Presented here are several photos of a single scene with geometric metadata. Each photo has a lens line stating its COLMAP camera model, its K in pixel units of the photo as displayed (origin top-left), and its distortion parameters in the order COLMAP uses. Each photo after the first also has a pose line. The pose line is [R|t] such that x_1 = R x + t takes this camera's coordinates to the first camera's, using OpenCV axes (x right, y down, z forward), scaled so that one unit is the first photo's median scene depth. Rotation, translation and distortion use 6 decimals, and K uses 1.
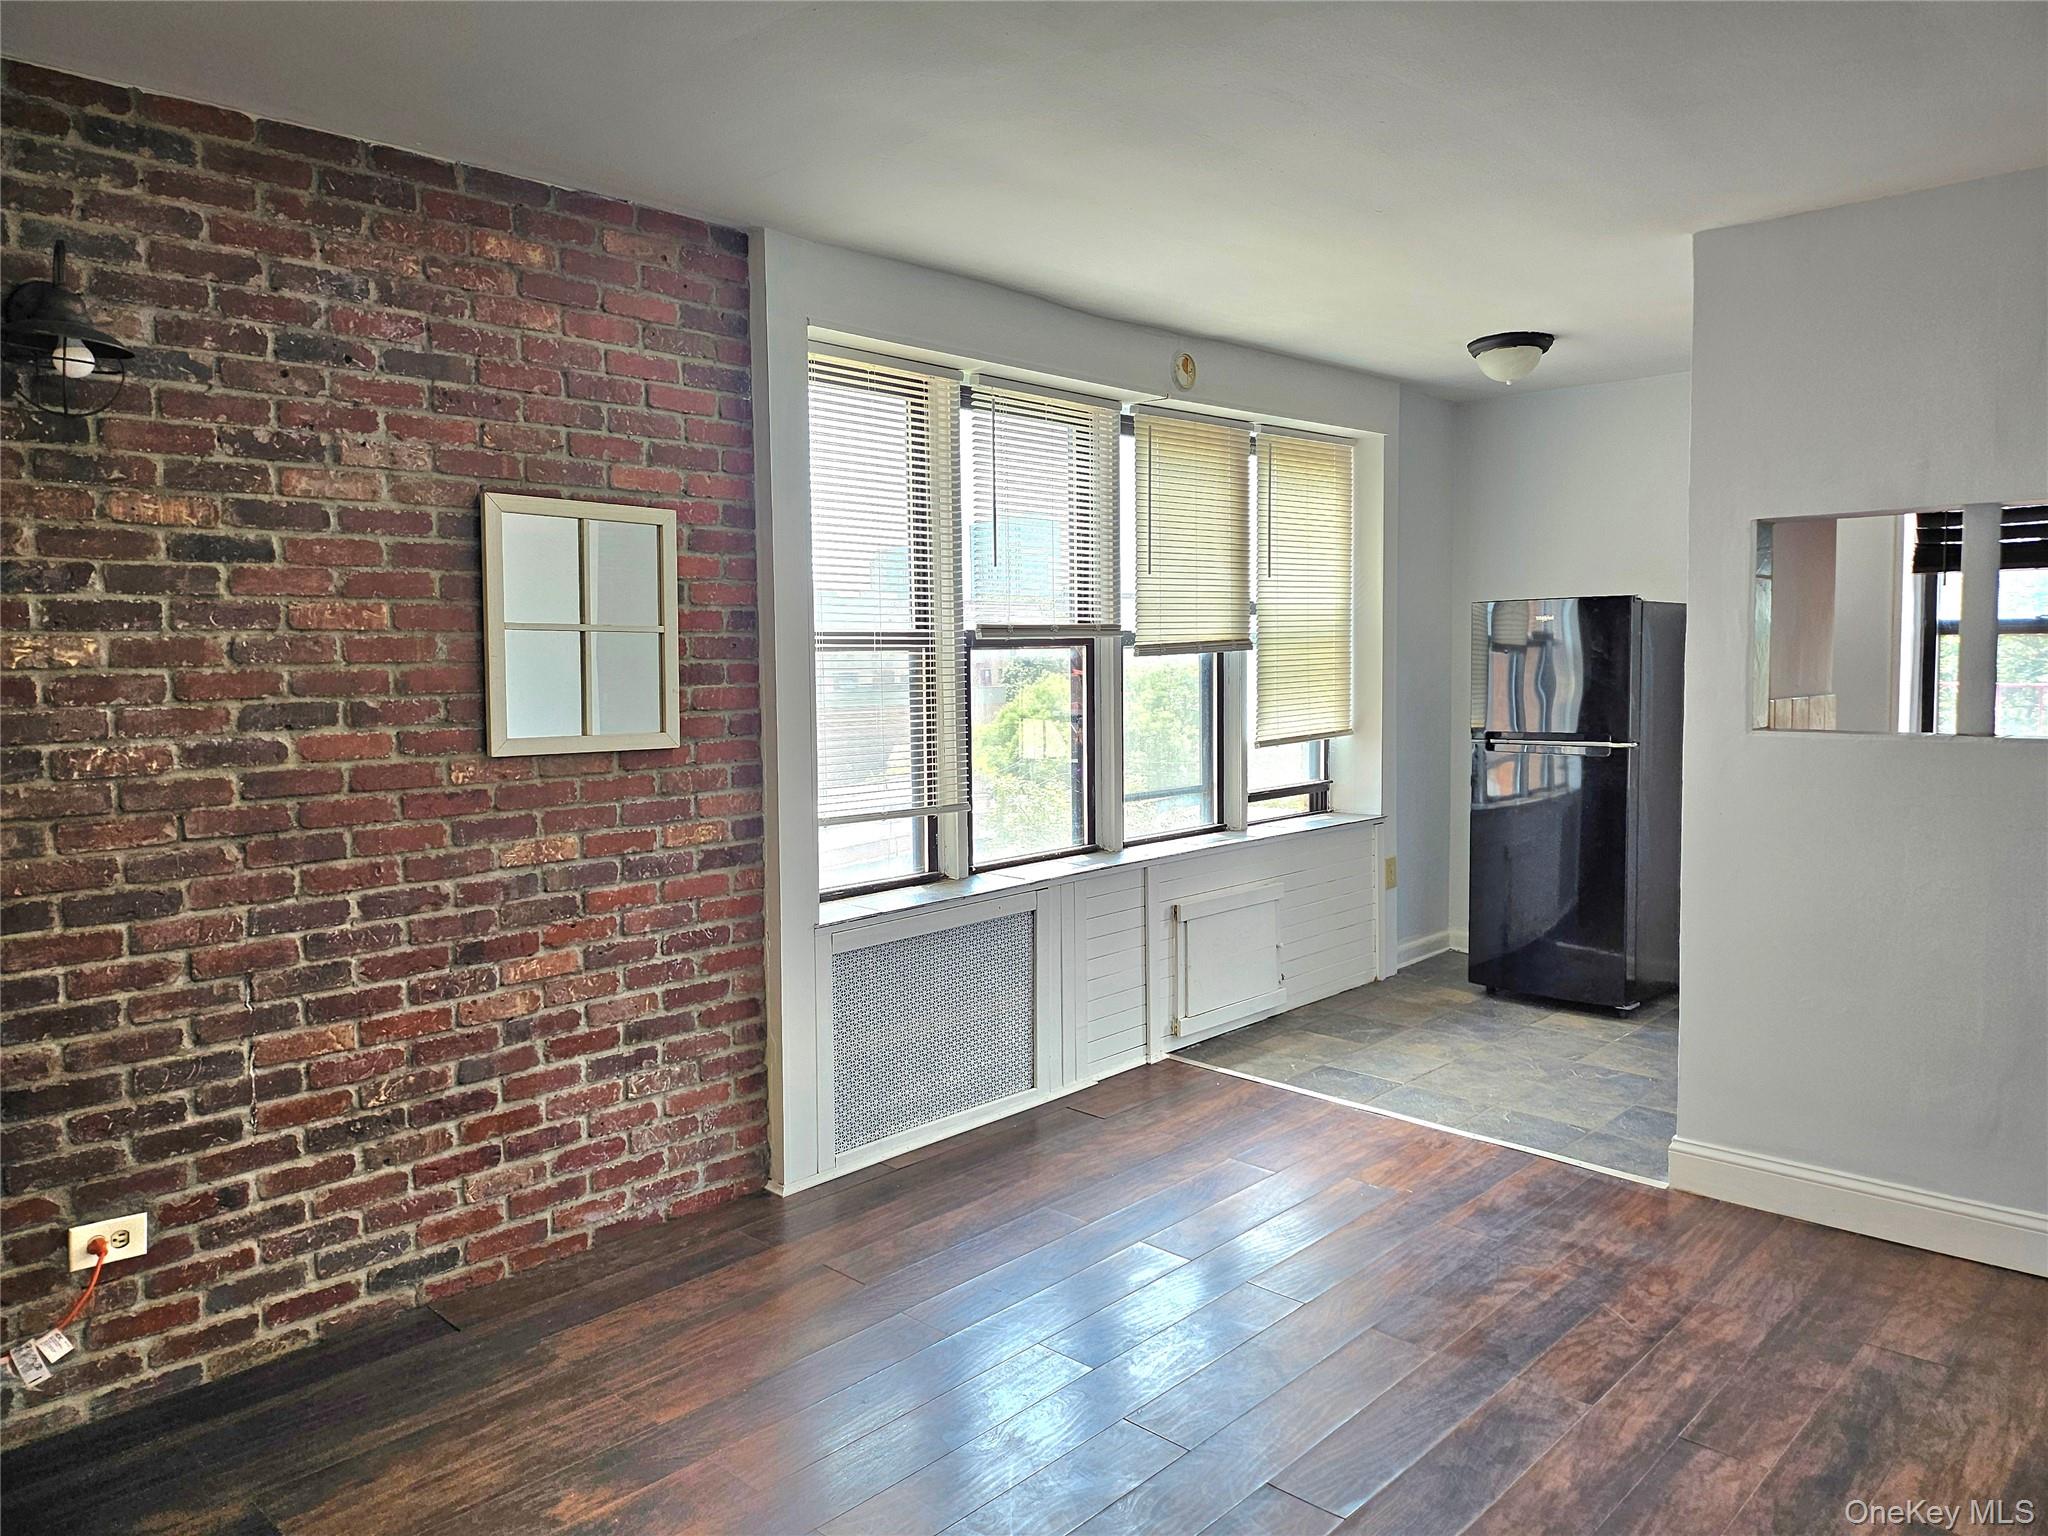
lens RADIAL K [[1419.7, 0, 1042.1], [0, 1419.7, 747.7], [0, 0, 1]] dist [0.039704, -0.046006]
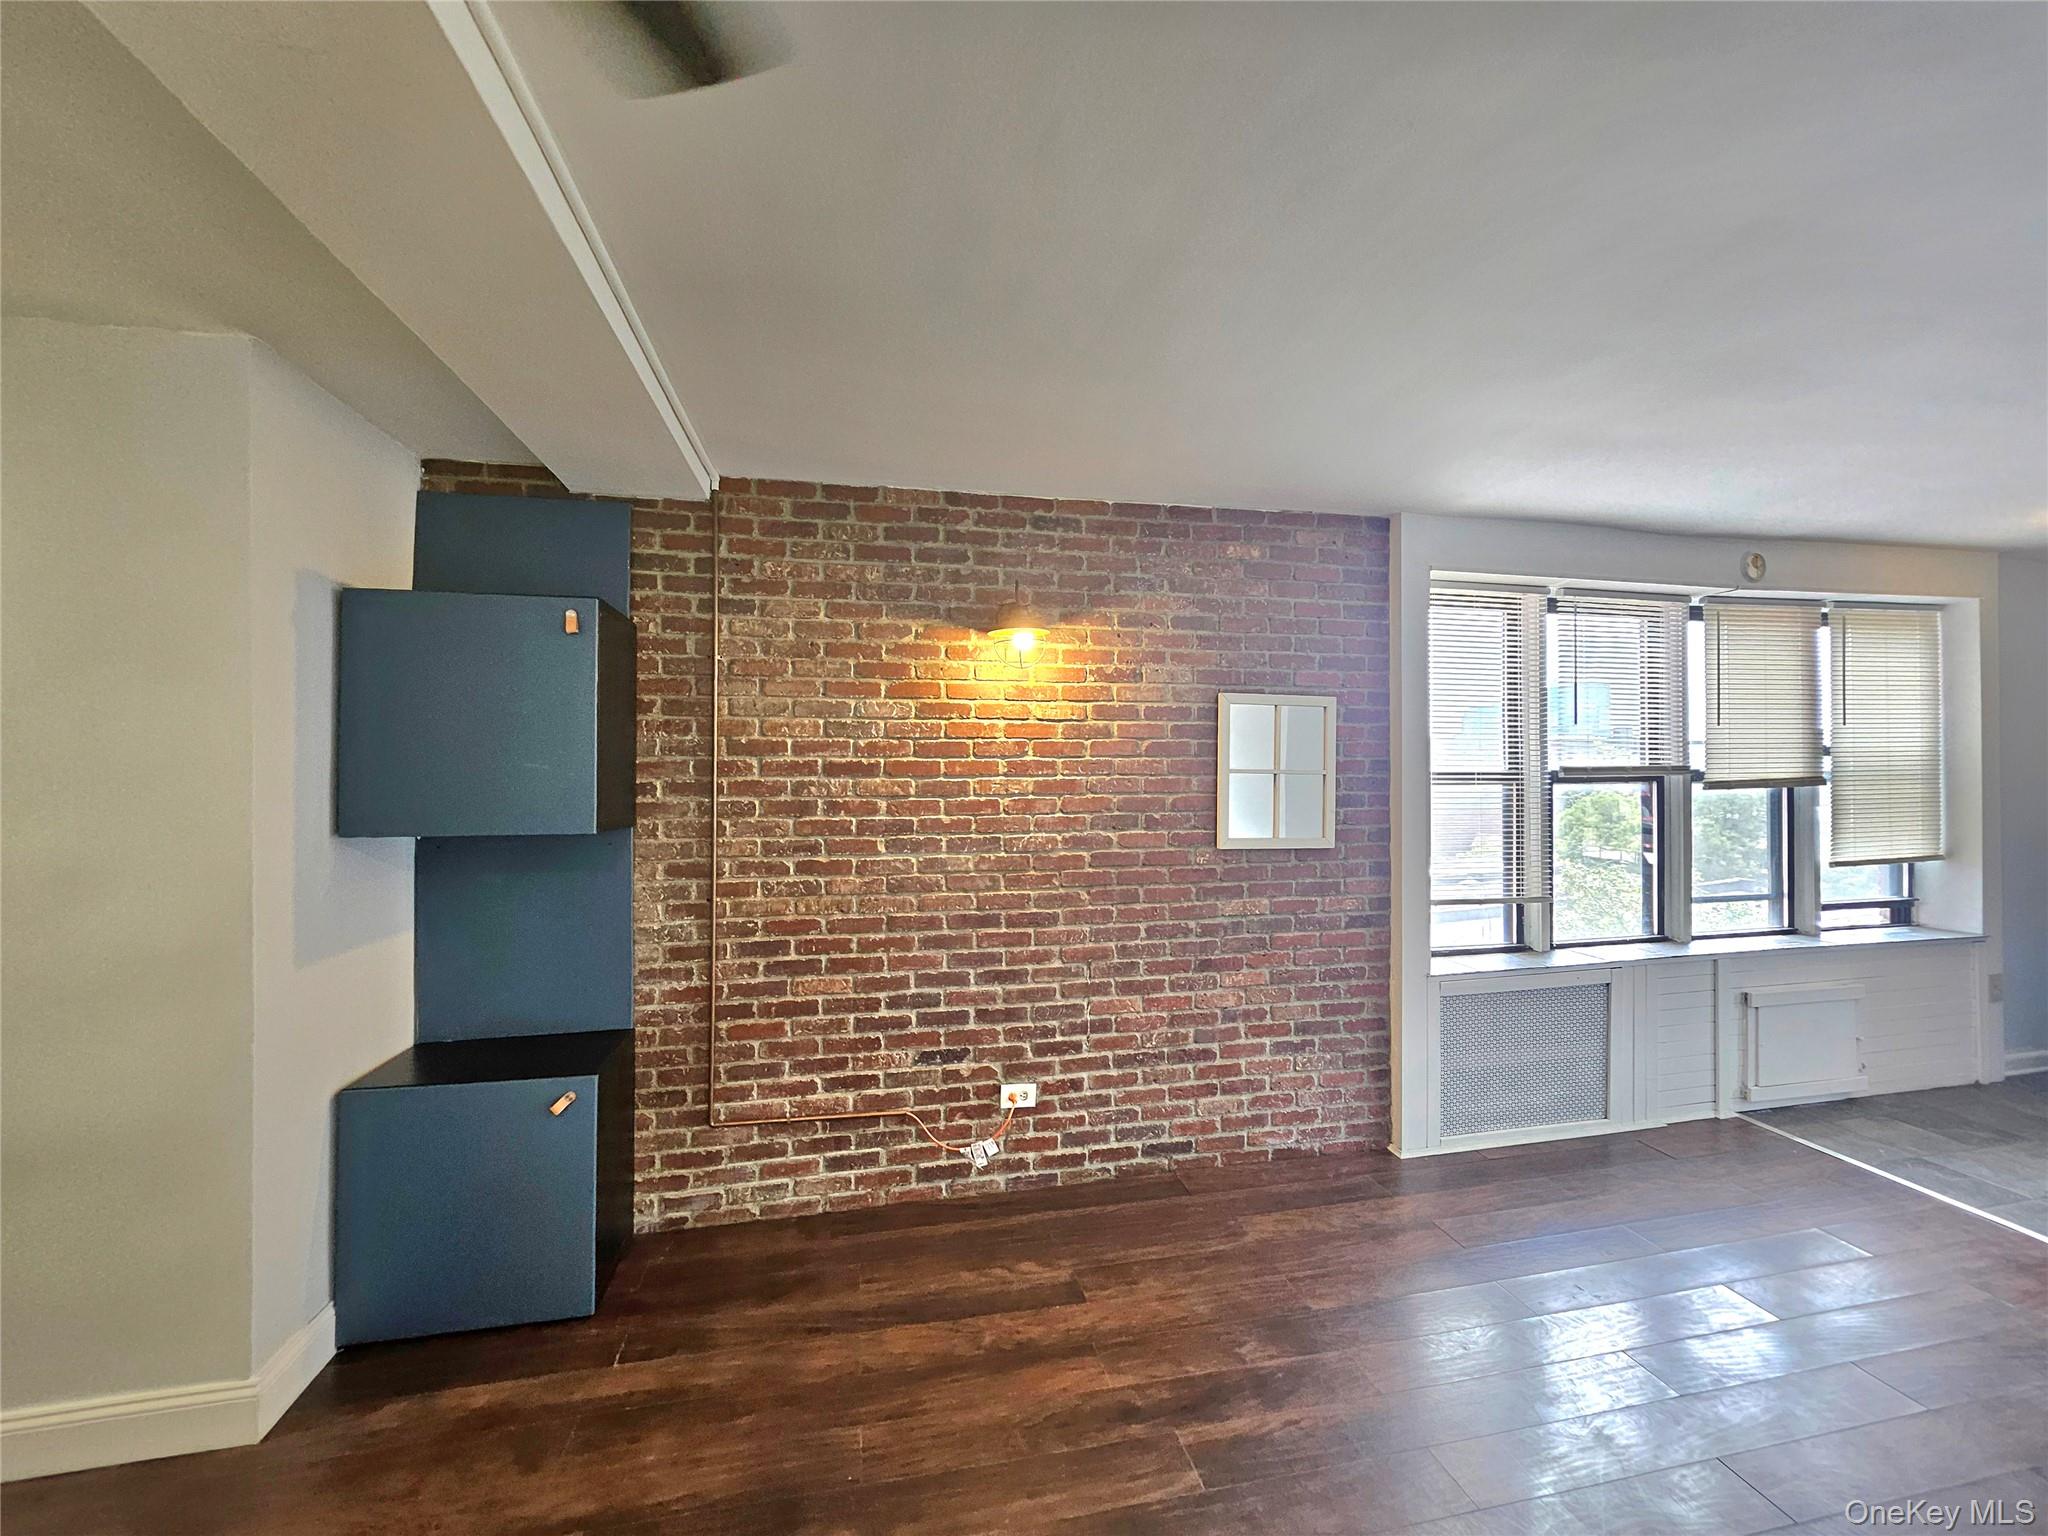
lens RADIAL K [[816.1, 0, 1020.1], [0, 816.1, 769.5], [0, 0, 1]] dist [-0.005395, 0.000021]
pose [[0.817048, 0.007085, -0.576526, -0.022887], [-0.046039, 0.997533, -0.052987, -0.023553], [0.574728, 0.069836, 0.815359, 0.069061]]
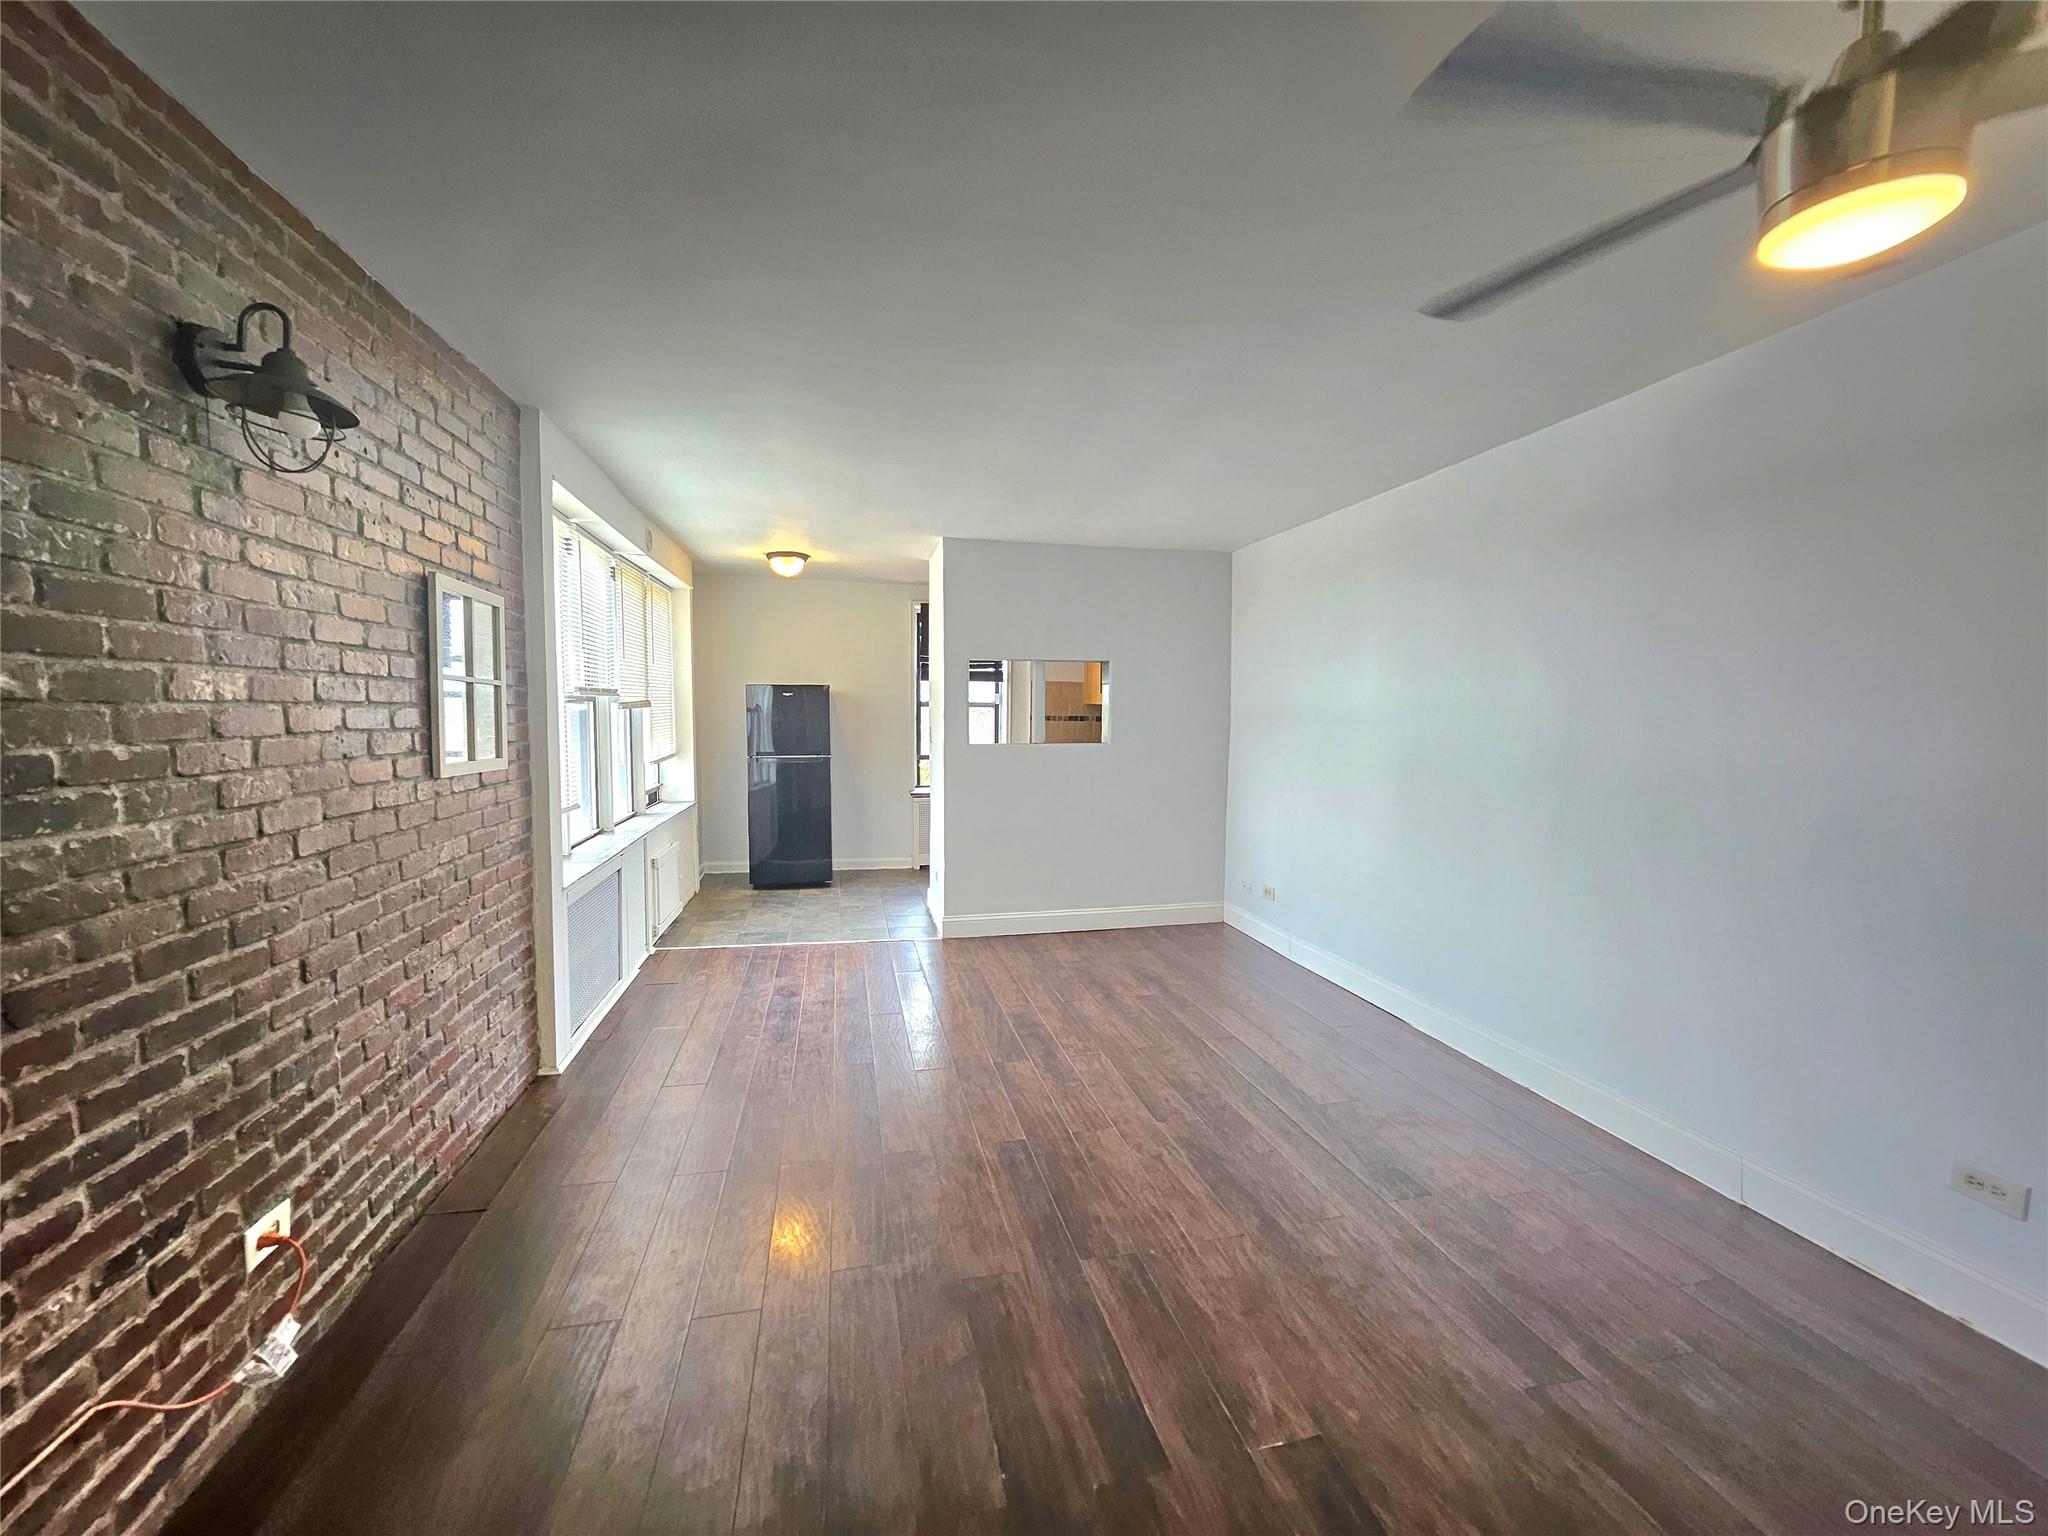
lens RADIAL K [[816.1, 0, 1019.0], [0, 816.1, 776.1], [0, 0, 1]] dist [-0.005395, 0.000021]
pose [[0.566295, -0.050526, 0.822652, -0.637978], [0.044914, 0.998528, 0.030411, 0.005165], [-0.822978, 0.019727, 0.567731, 0.141047]]
